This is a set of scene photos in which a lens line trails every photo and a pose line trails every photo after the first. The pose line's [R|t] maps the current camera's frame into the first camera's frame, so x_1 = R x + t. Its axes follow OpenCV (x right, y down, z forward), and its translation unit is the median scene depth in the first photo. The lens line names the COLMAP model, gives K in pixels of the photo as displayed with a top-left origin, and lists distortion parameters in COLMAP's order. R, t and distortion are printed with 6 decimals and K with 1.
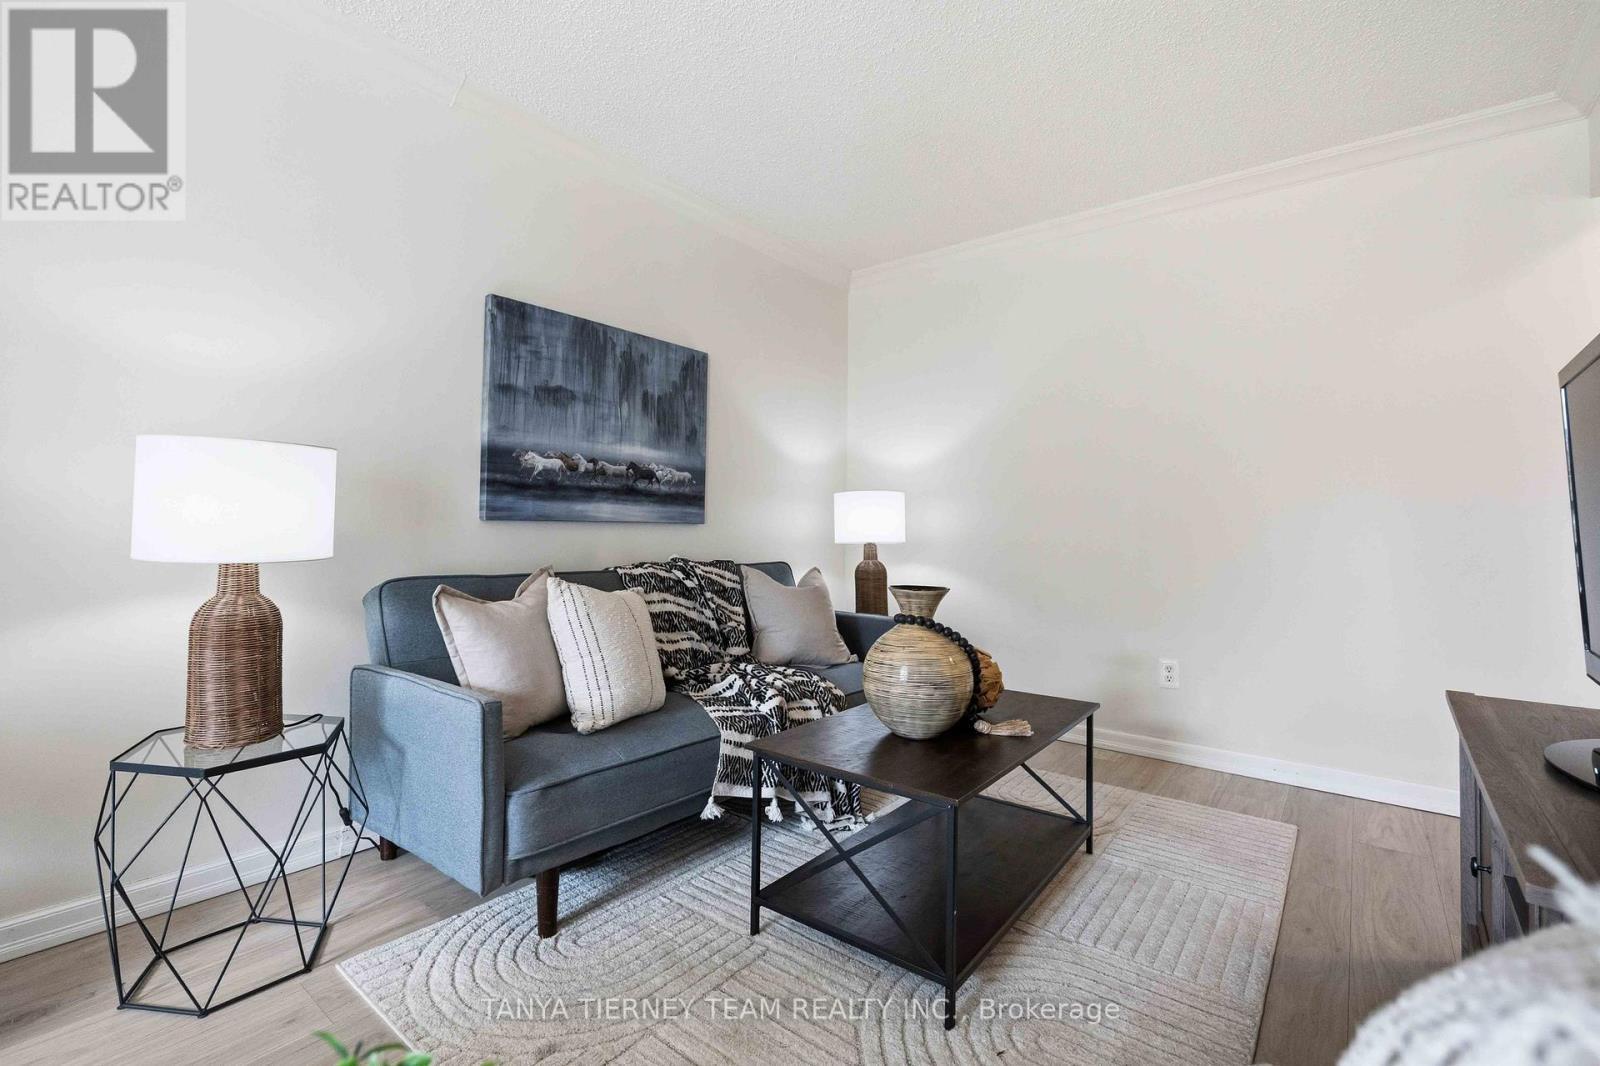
lens RADIAL K [[633.4, 0, 802.0], [0, 633.4, 525.8], [0, 0, 1]] dist [-0.000463, -0.000216]
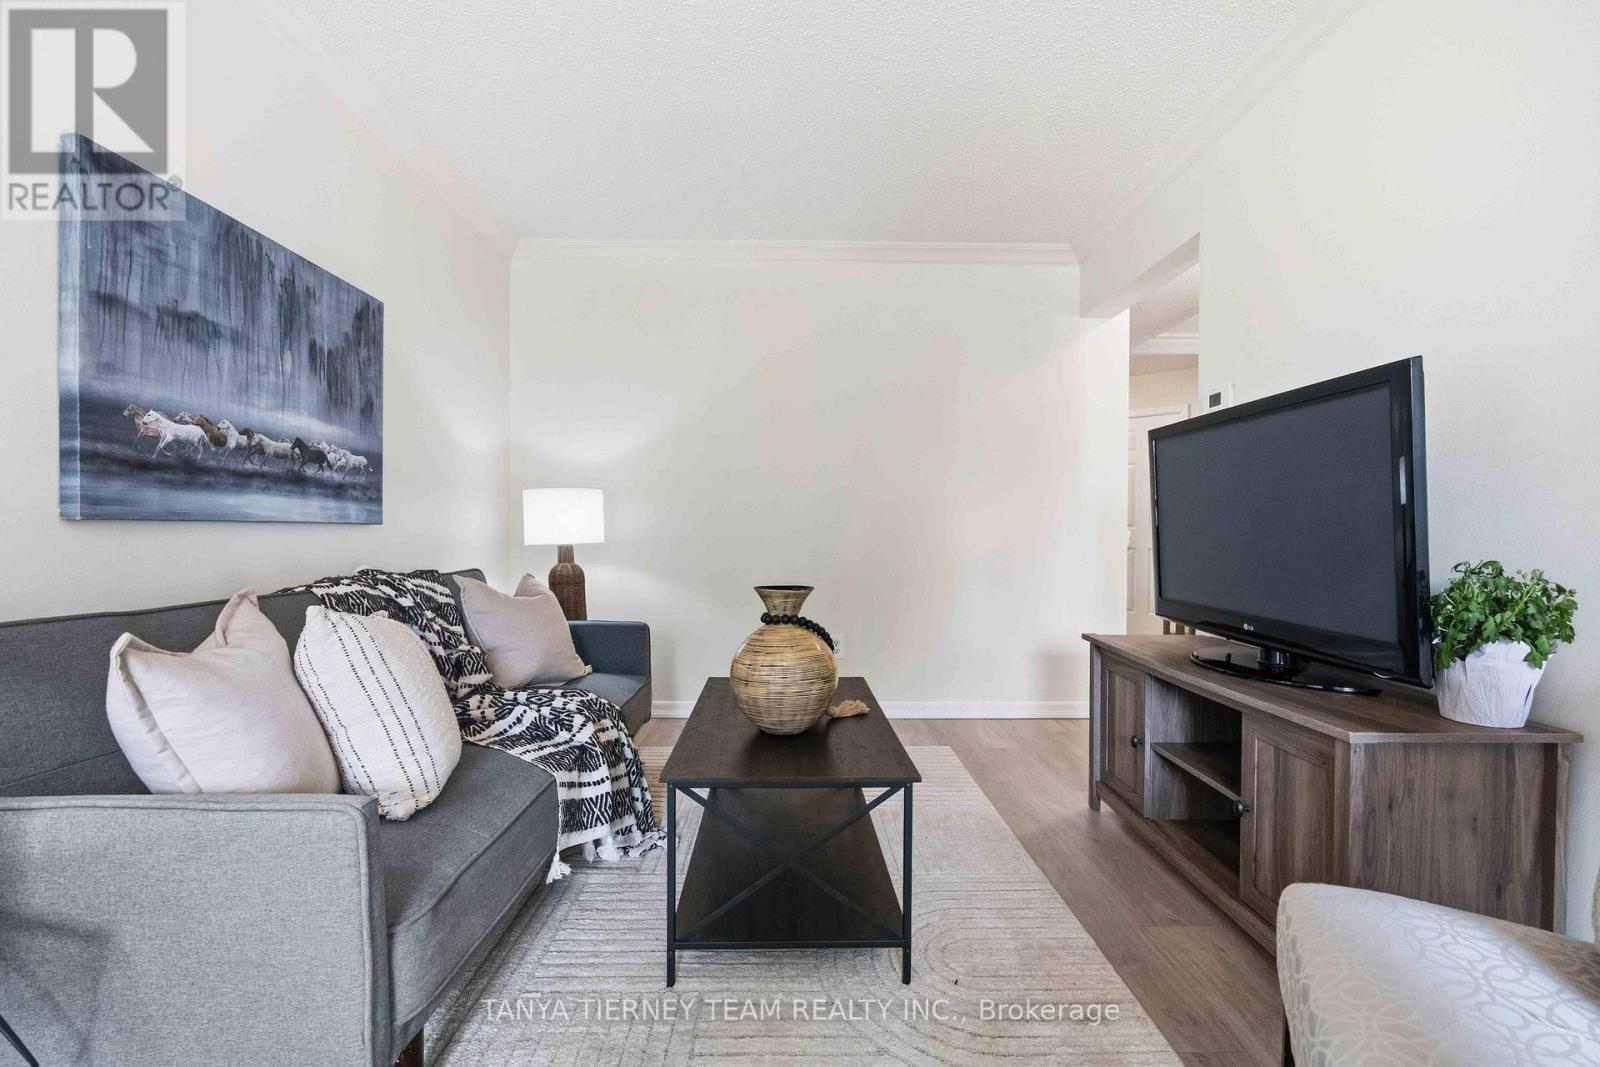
lens RADIAL K [[632.5, 0, 721.6], [0, 632.5, 548.0], [0, 0, 1]] dist [-0.002714, -0.000277]
pose [[0.817199, -0.025219, 0.575803, -0.312343], [0.003716, 0.999252, 0.038491, -0.002922], [-0.576343, -0.029315, 0.816682, 0.151691]]
